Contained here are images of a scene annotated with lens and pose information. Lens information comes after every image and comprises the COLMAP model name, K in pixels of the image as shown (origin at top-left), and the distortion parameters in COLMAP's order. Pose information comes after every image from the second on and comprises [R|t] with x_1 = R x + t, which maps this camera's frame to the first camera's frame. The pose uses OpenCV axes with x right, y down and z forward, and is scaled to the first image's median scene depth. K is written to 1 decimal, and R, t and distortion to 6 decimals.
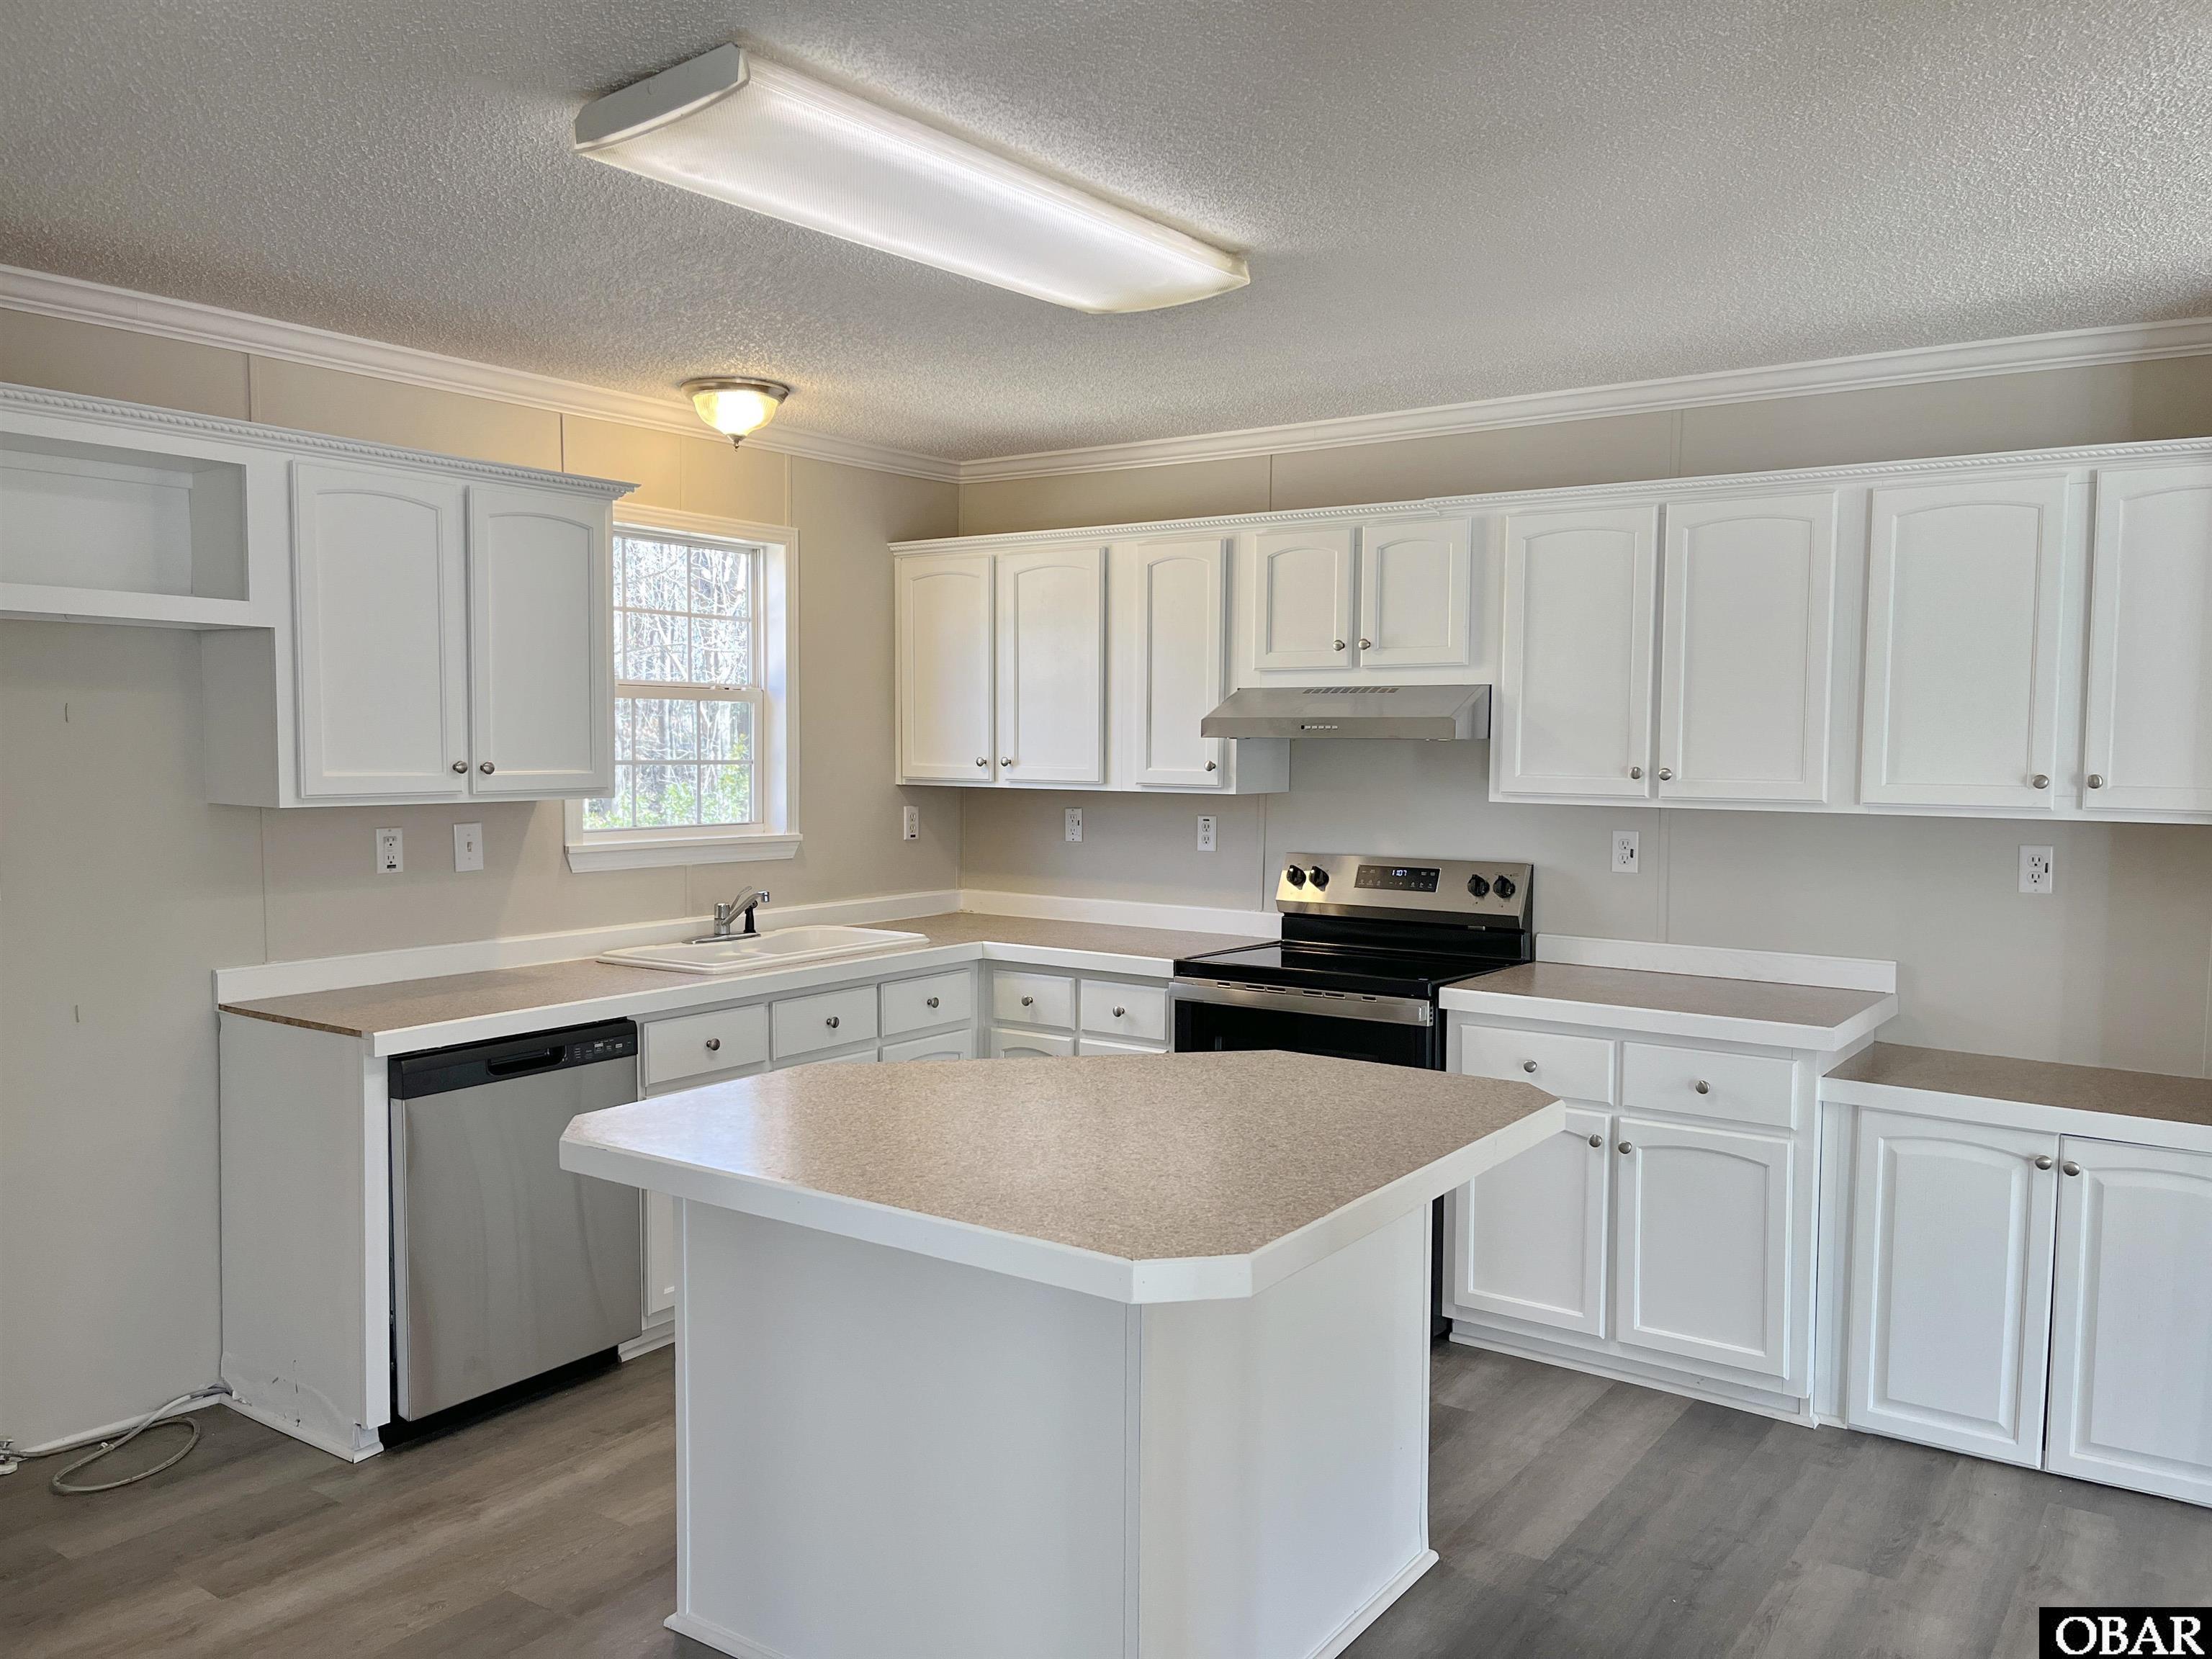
lens RADIAL K [[1671.0, 0, 1088.5], [0, 1671.0, 843.2], [0, 0, 1]] dist [0.059690, -0.090046]
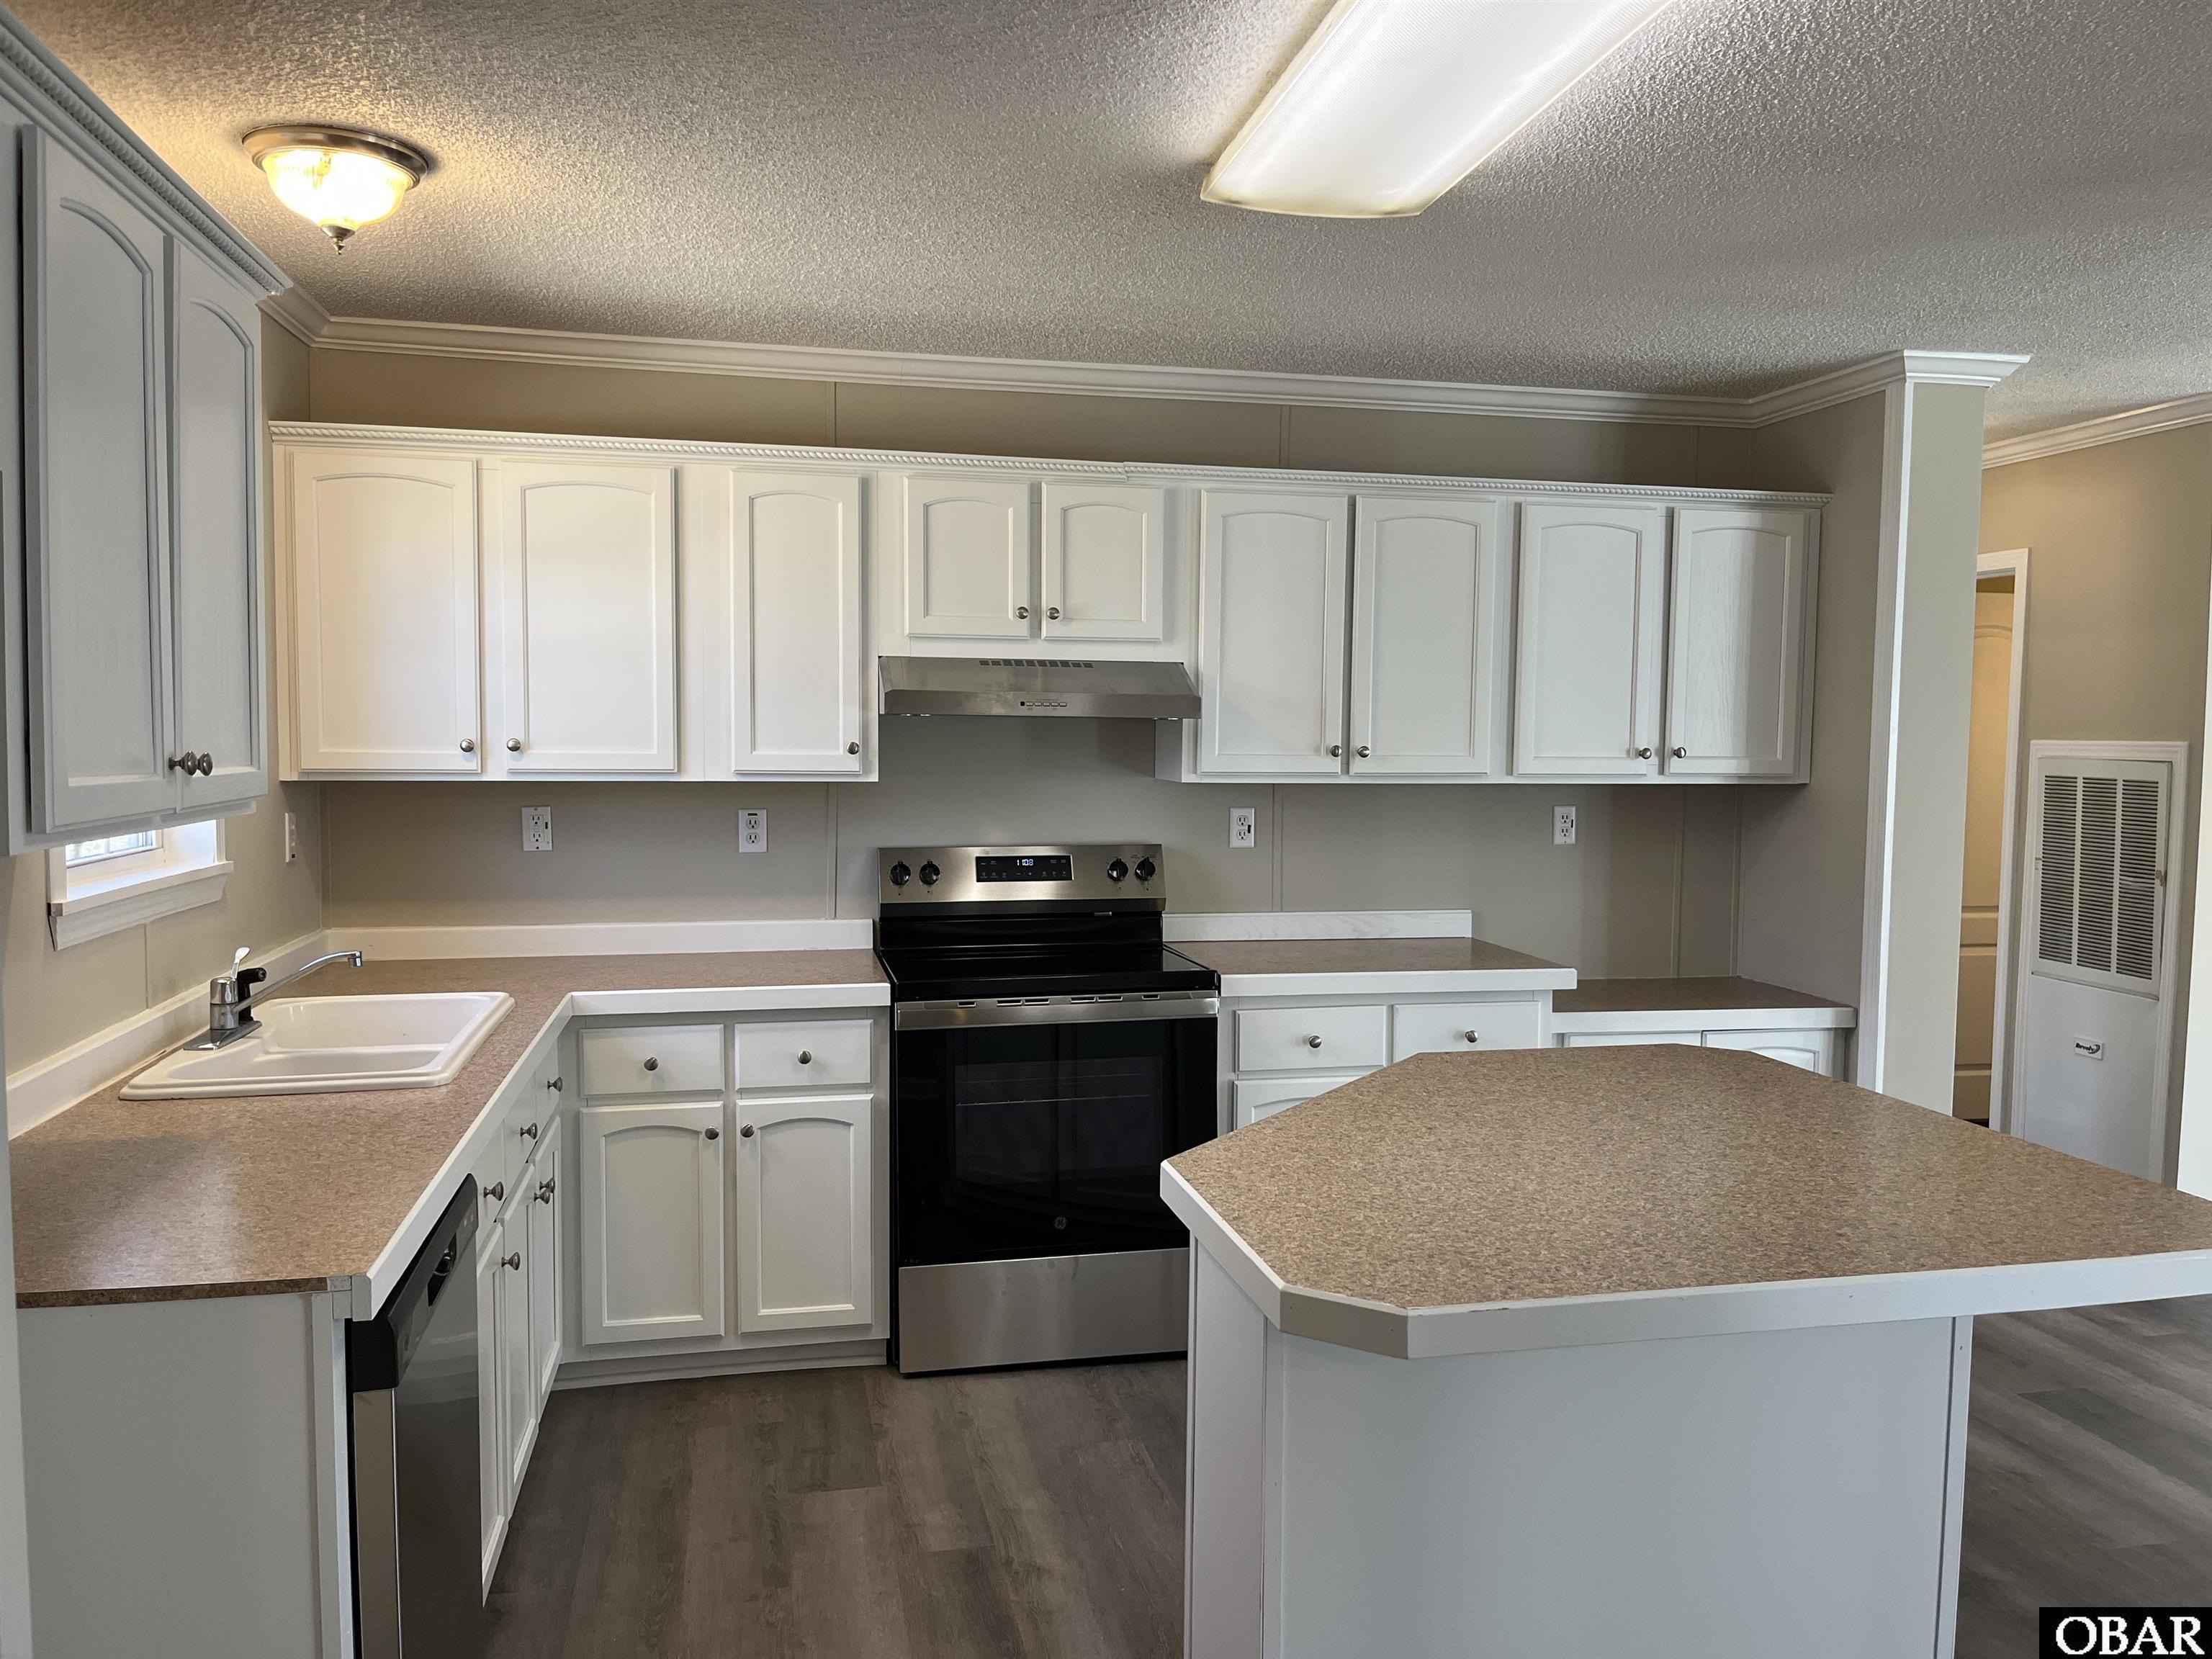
lens RADIAL K [[1671.0, 0, 1105.3], [0, 1671.0, 838.1], [0, 0, 1]] dist [0.059690, -0.090046]
pose [[0.661456, -0.052695, 0.748131, -0.496305], [0.042800, 0.998555, 0.032493, -0.024758], [-0.748762, 0.010527, 0.662755, 0.371745]]
